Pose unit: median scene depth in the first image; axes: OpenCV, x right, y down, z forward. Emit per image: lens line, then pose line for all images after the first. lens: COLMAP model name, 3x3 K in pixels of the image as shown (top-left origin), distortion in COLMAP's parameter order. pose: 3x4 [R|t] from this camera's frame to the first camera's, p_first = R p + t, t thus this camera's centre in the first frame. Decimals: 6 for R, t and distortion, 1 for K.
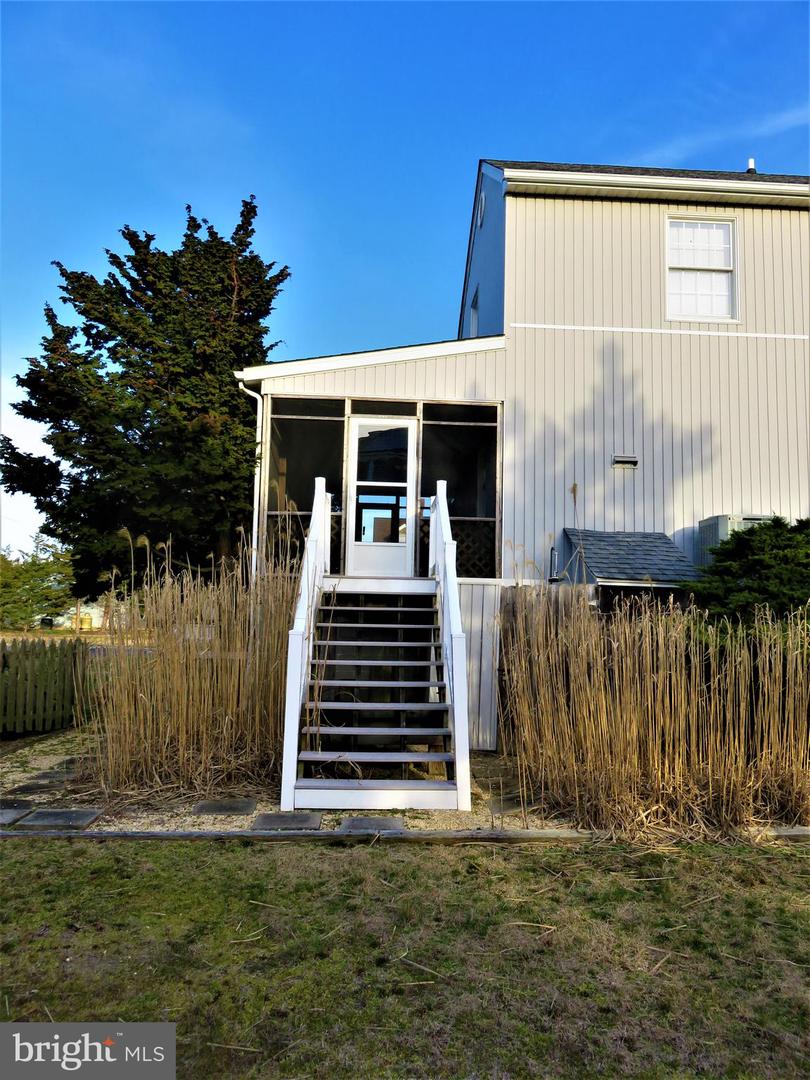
lens RADIAL K [[804.7, 0, 405.9], [0, 804.7, 542.5], [0, 0, 1]] dist [-0.011634, 0.002831]
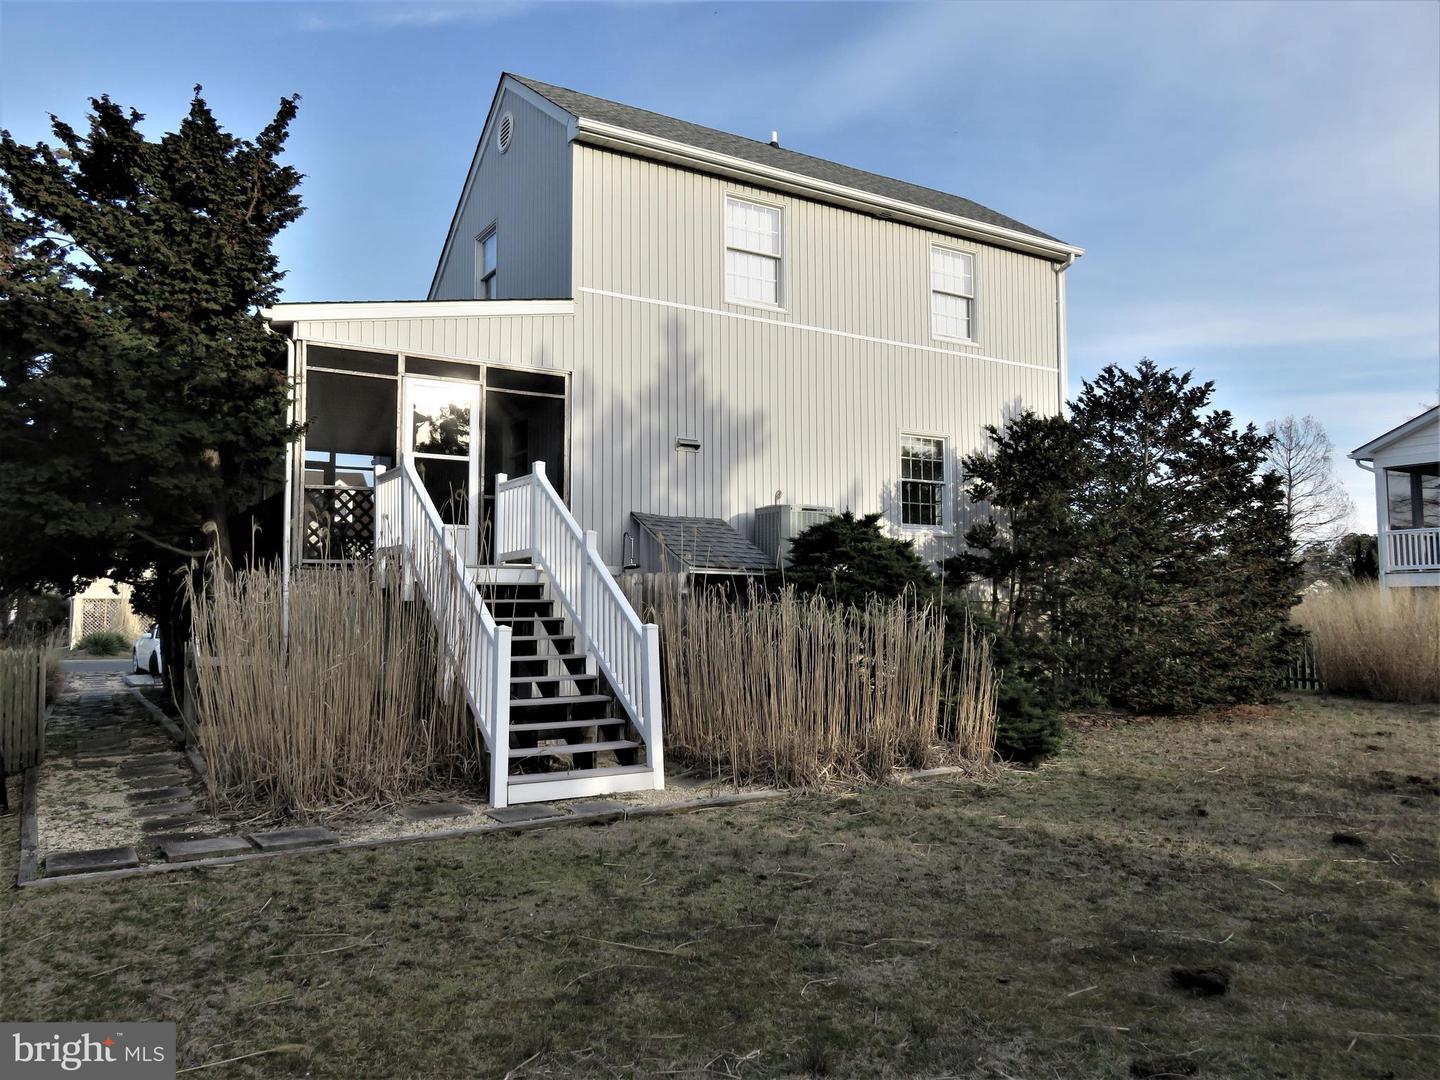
lens RADIAL K [[1072.9, 0, 717.8], [0, 1072.9, 538.8], [0, 0, 1]] dist [-0.011634, 0.002831]
pose [[0.876255, 0.008446, 0.481774, -0.322709], [-0.026540, 0.999175, 0.030755, -0.027611], [-0.481116, -0.039735, 0.875756, -0.162058]]
